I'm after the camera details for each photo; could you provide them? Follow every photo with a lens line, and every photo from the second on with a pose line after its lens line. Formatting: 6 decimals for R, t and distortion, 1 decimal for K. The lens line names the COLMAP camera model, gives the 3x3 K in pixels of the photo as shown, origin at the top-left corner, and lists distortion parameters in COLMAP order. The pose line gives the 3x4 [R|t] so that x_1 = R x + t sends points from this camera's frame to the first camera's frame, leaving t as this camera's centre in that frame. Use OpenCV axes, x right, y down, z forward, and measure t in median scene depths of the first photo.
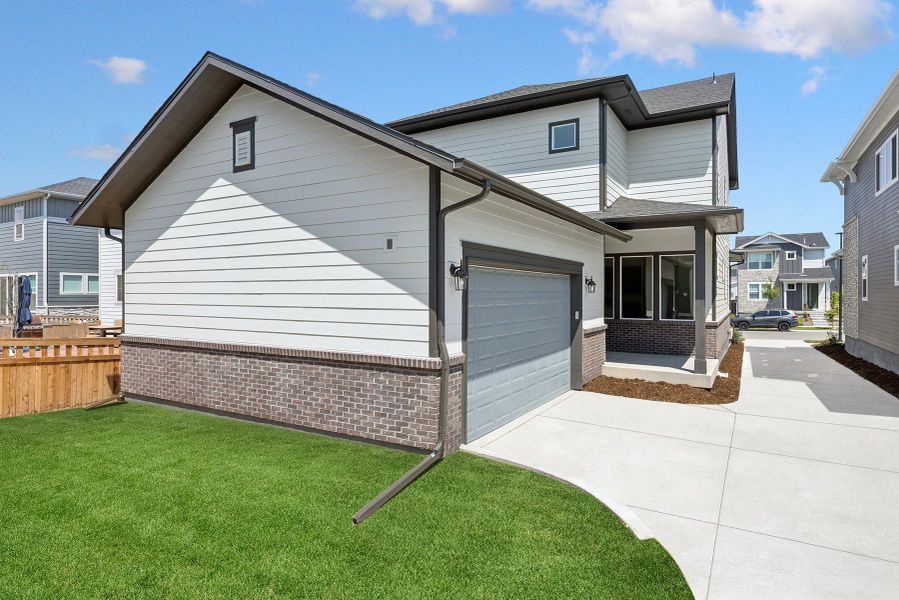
lens RADIAL K [[497.6, 0, 449.5], [0, 497.6, 300.0], [0, 0, 1]] dist [0.001092, 0.000163]
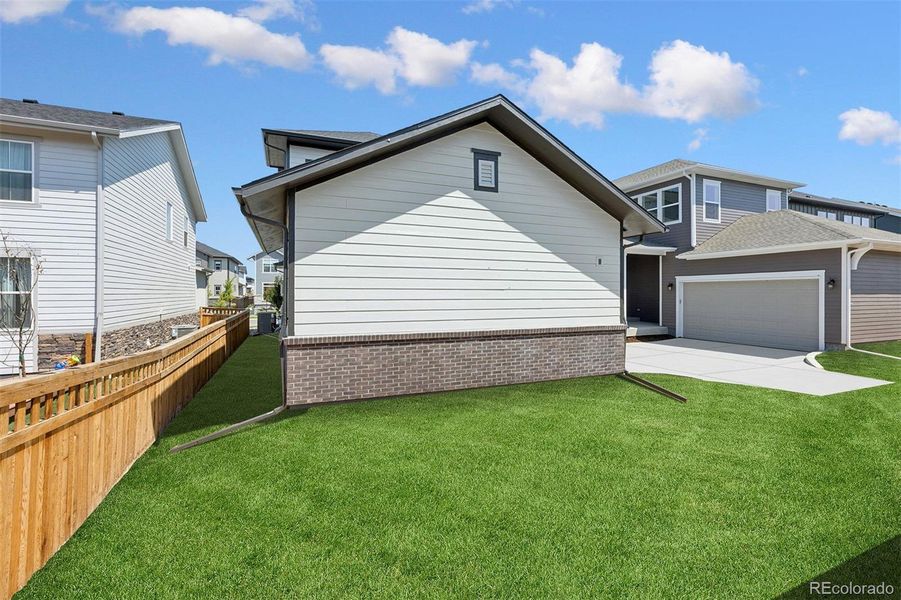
lens RADIAL K [[406.9, 0, 450.5], [0, 406.9, 300.0], [0, 0, 1]] dist [0.000625, 0.000037]
pose [[0.596339, -0.011270, 0.802653, -1.316114], [0.011505, 0.999919, 0.005492, 0.007153], [-0.802650, 0.005960, 0.596421, 0.473493]]
